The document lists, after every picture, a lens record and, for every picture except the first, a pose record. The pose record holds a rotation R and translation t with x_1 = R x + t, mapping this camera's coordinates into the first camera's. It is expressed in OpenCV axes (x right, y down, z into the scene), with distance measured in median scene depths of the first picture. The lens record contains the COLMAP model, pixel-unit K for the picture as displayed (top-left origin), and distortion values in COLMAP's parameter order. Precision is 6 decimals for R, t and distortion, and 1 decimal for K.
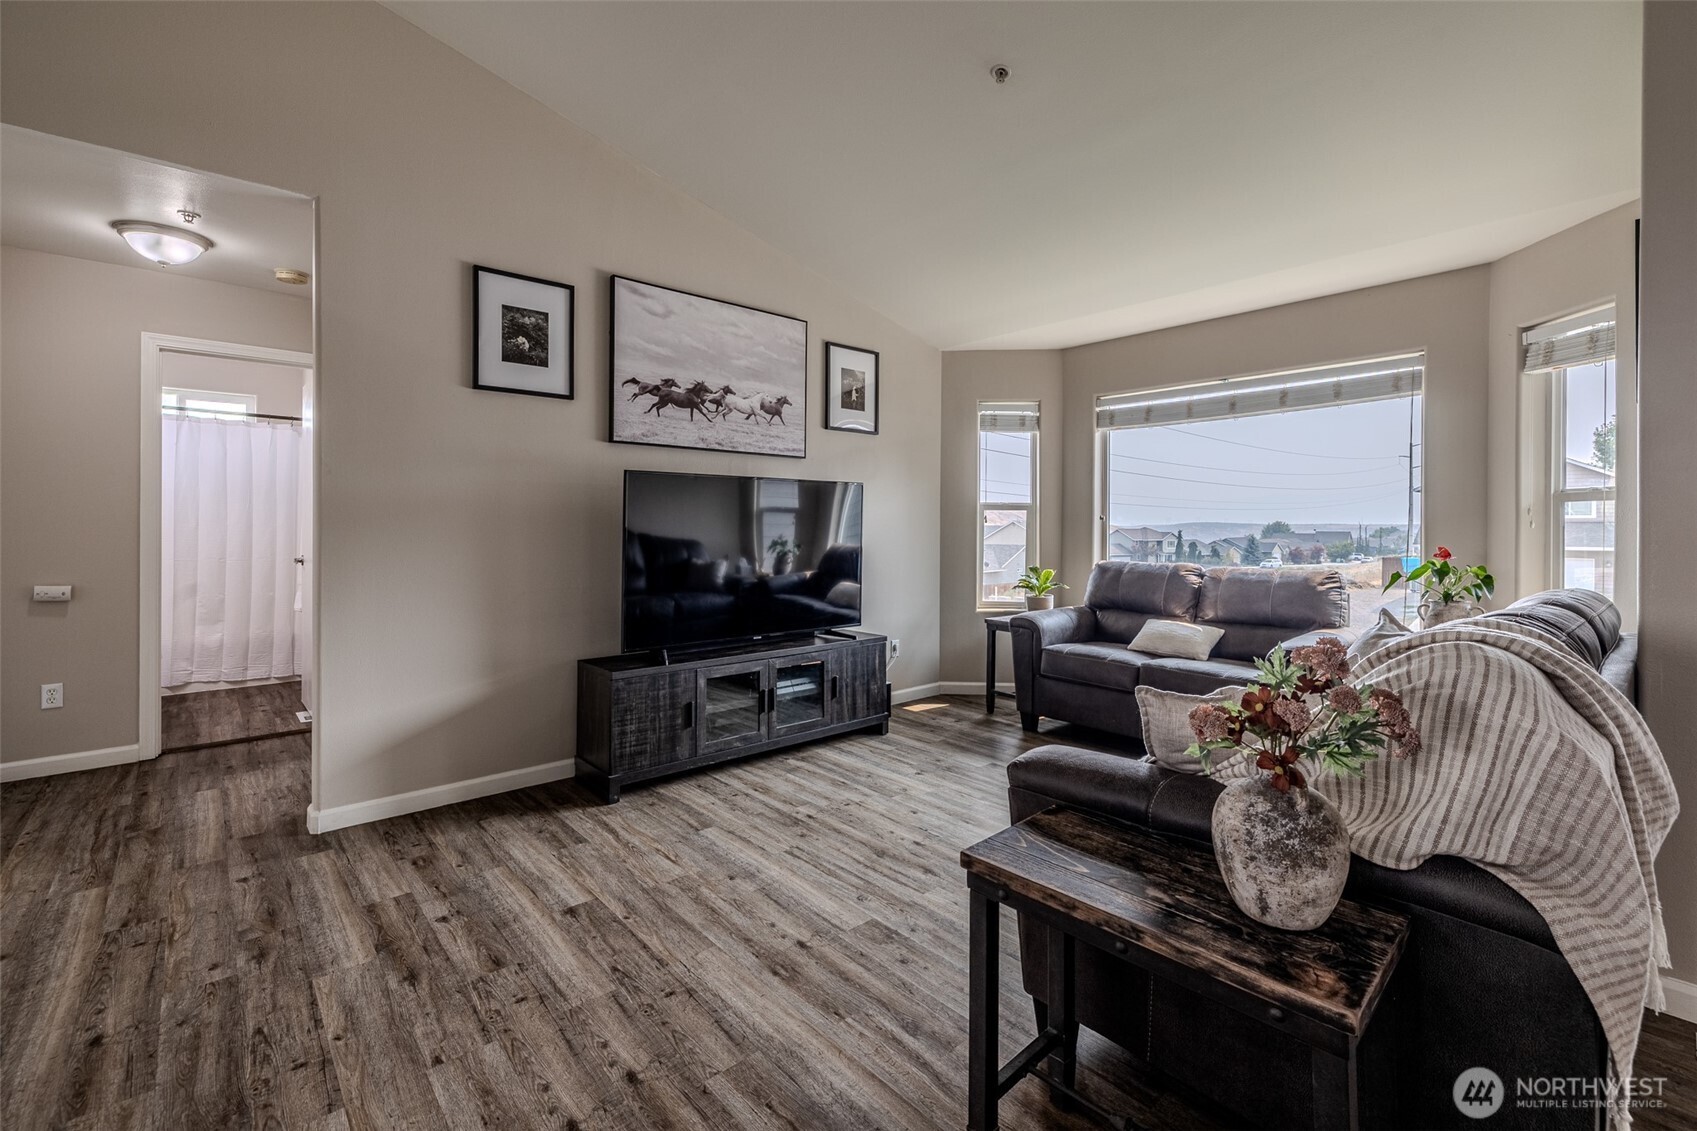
lens RADIAL K [[734.6, 0, 852.2], [0, 734.6, 524.9], [0, 0, 1]] dist [0.000120, -0.000039]
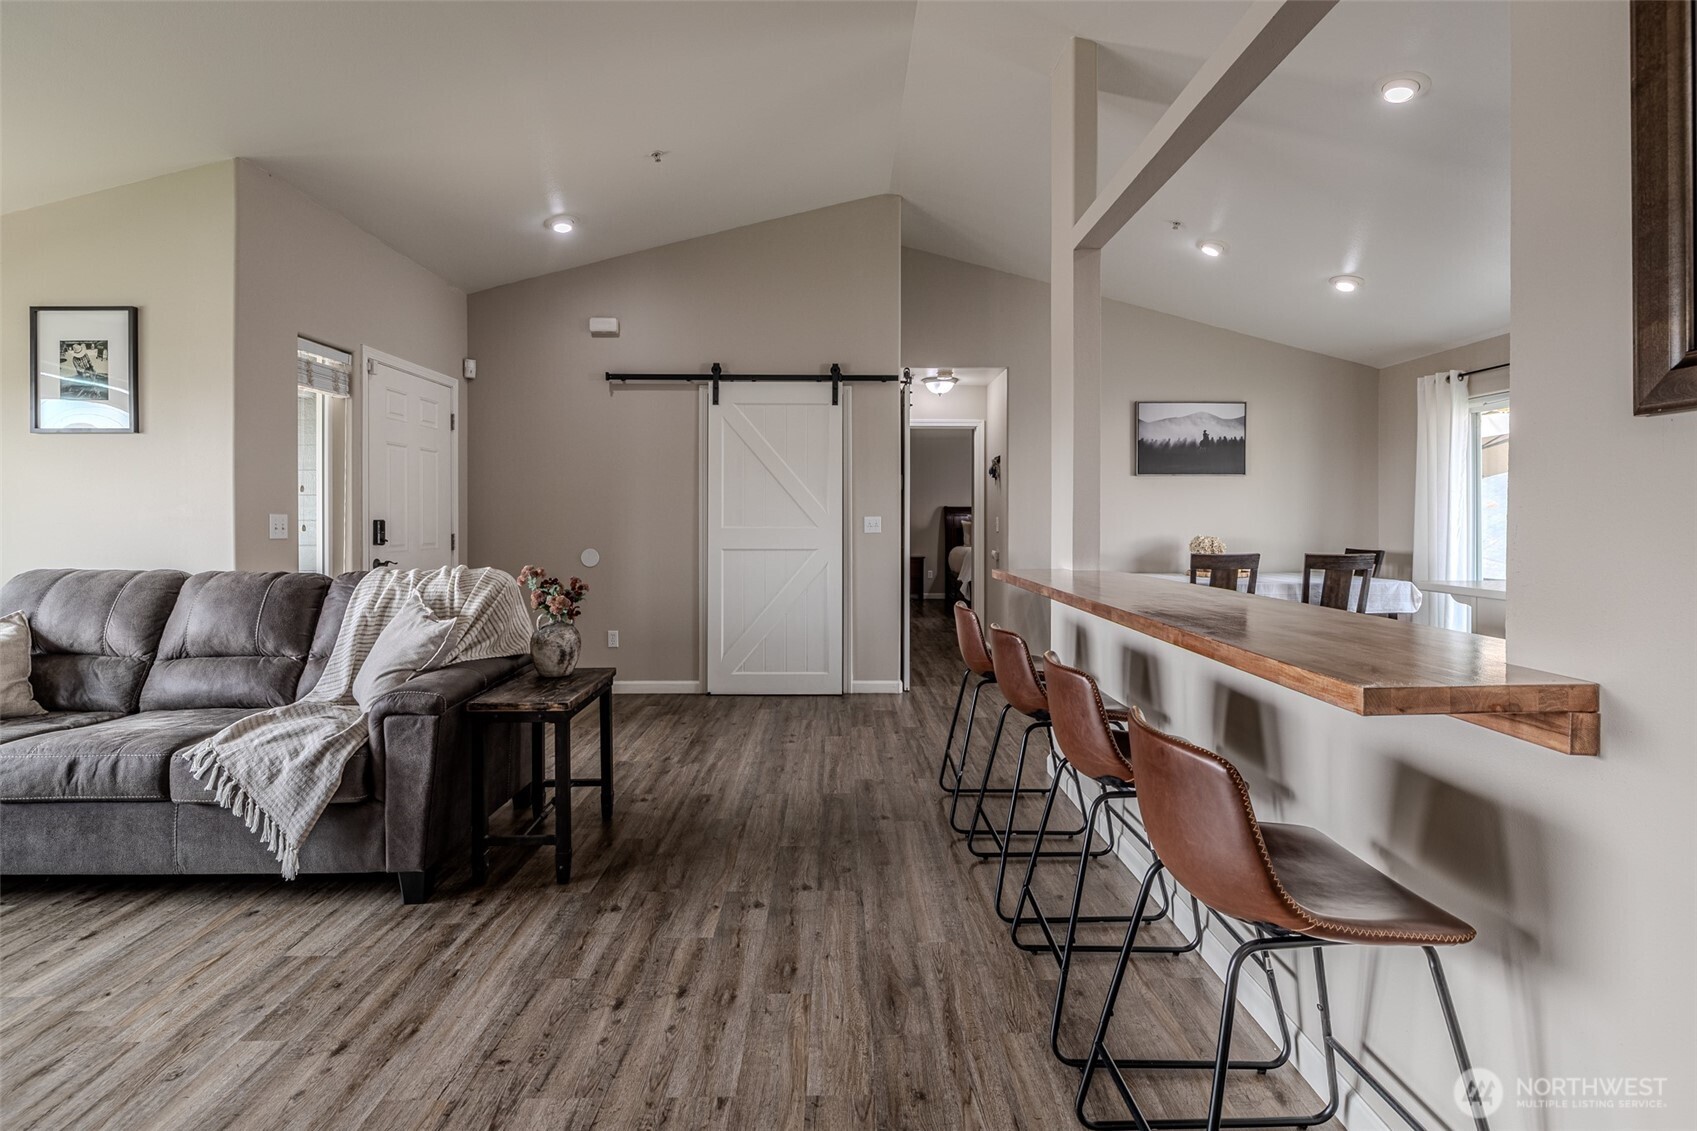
lens RADIAL K [[784.5, 0, 852.4], [0, 784.5, 522.5], [0, 0, 1]] dist [-0.006339, 0.001019]
pose [[-0.757927, -0.006779, 0.652304, -0.667421], [-0.003179, 0.999973, 0.006698, -0.003313], [-0.652332, 0.003003, -0.757928, 0.823254]]
